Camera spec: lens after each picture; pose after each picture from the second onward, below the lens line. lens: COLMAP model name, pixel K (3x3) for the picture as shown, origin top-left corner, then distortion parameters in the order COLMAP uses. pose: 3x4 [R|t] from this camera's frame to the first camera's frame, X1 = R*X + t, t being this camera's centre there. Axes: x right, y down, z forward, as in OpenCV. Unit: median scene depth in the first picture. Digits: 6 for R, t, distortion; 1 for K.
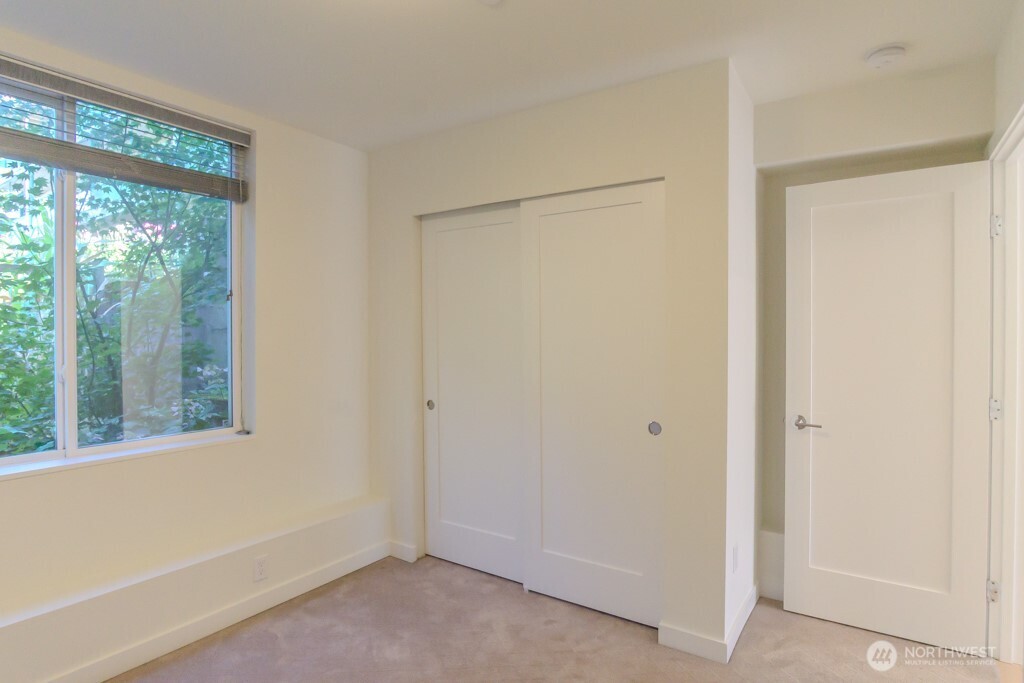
lens RADIAL K [[556.5, 0, 503.5], [0, 556.5, 346.6], [0, 0, 1]] dist [-0.025654, 0.001238]
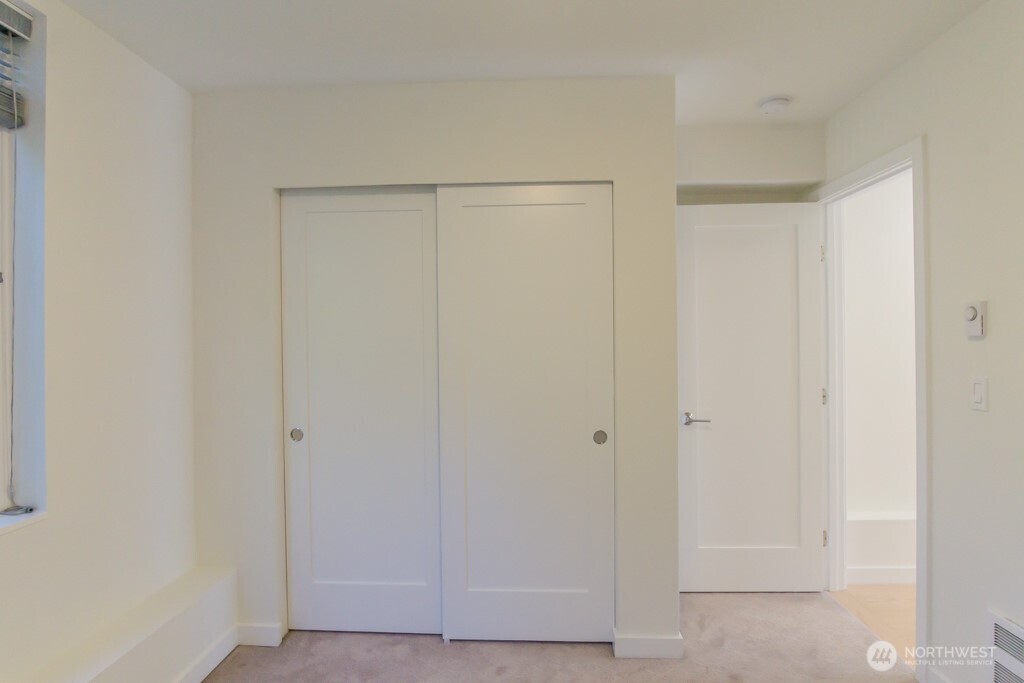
lens RADIAL K [[556.5, 0, 515.7], [0, 556.5, 346.5], [0, 0, 1]] dist [-0.025654, 0.001238]
pose [[0.854096, -0.014732, 0.519907, -0.318875], [0.022055, 0.999726, -0.007903, -0.006541], [-0.519647, 0.018216, 0.854187, 0.215620]]
